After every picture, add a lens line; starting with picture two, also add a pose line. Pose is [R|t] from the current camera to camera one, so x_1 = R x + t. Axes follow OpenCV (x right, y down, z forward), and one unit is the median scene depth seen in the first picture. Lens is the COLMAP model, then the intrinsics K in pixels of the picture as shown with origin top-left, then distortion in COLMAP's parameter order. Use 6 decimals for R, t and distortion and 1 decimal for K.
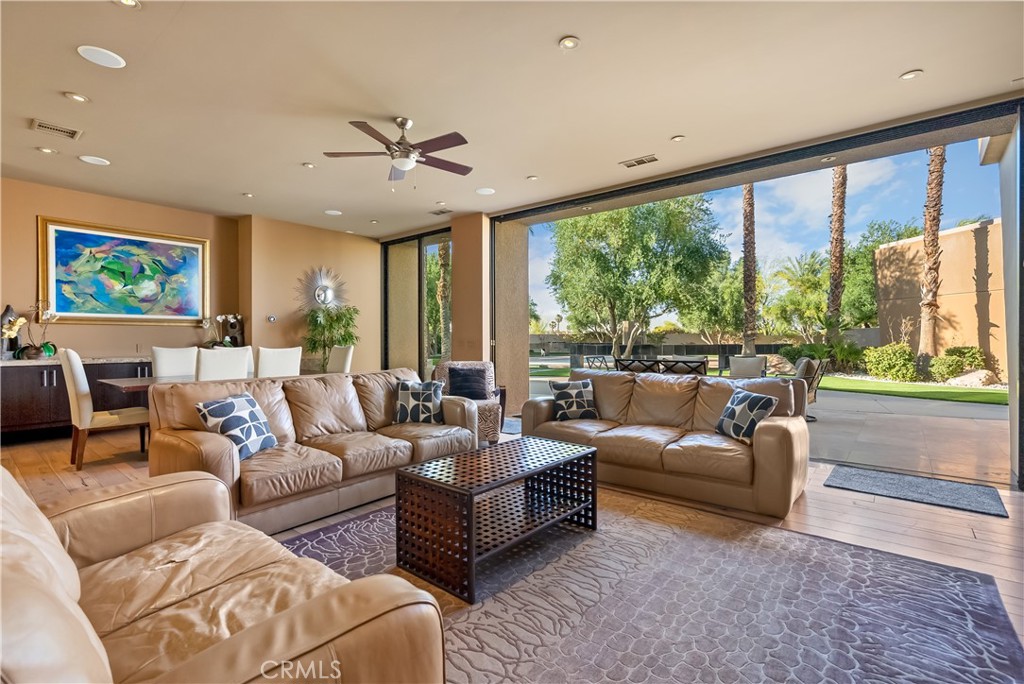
lens RADIAL K [[467.4, 0, 506.9], [0, 467.4, 339.6], [0, 0, 1]] dist [-0.007945, 0.004141]
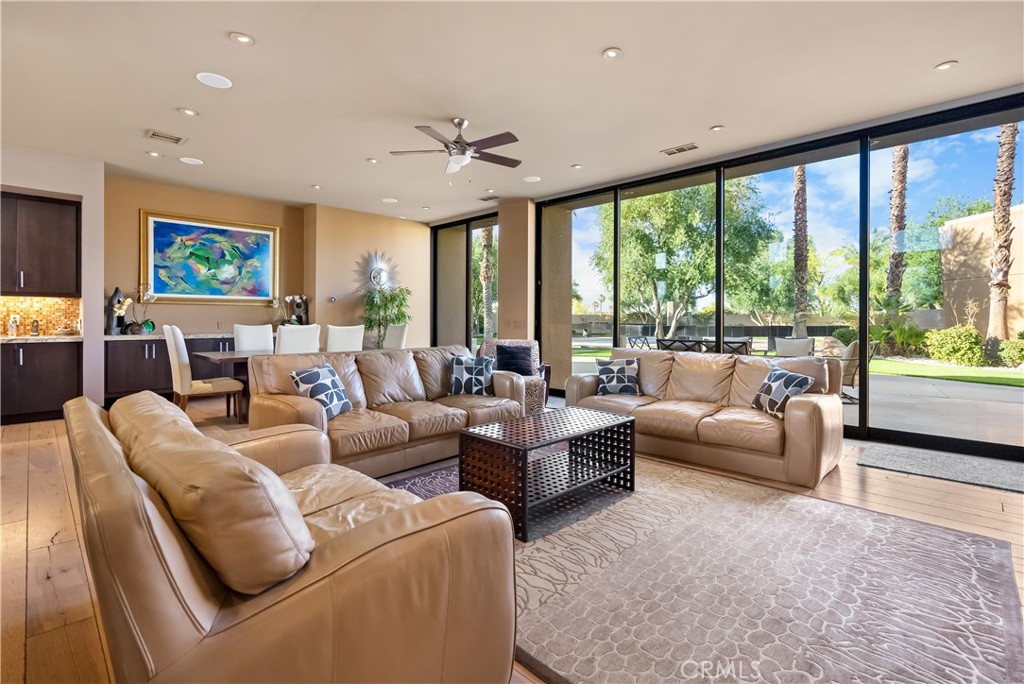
lens RADIAL K [[467.4, 0, 508.8], [0, 467.4, 322.6], [0, 0, 1]] dist [-0.007945, 0.004141]
pose [[0.996453, 0.005754, -0.083958, -0.010000], [-0.005209, 0.999964, 0.006713, 0.000791], [0.083993, -0.006252, 0.996447, -0.090402]]
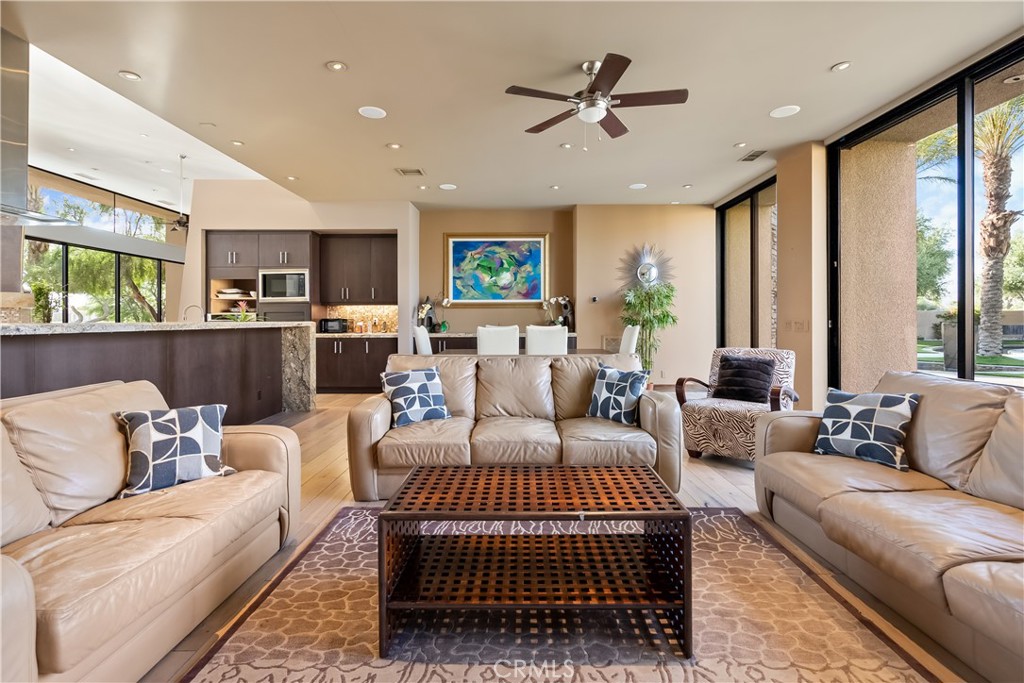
lens RADIAL K [[467.4, 0, 522.0], [0, 467.4, 319.9], [0, 0, 1]] dist [-0.007945, 0.004141]
pose [[0.652470, 0.001335, -0.757814, 0.340571], [0.000294, 0.999998, 0.002015, -0.001455], [0.757815, -0.001538, 0.652468, 0.337677]]
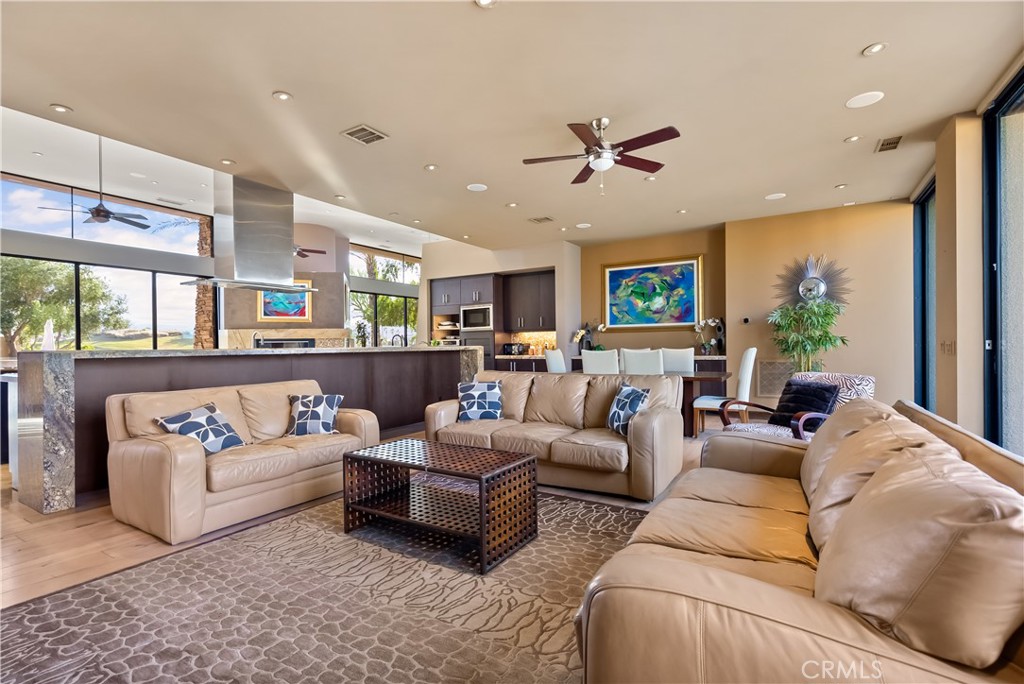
lens RADIAL K [[467.4, 0, 524.7], [0, 467.4, 348.7], [0, 0, 1]] dist [-0.007945, 0.004141]
pose [[0.170973, 0.008981, -0.985235, 0.712344], [0.010257, 0.999888, 0.010894, -0.000927], [0.985222, -0.011968, 0.170861, 0.658024]]
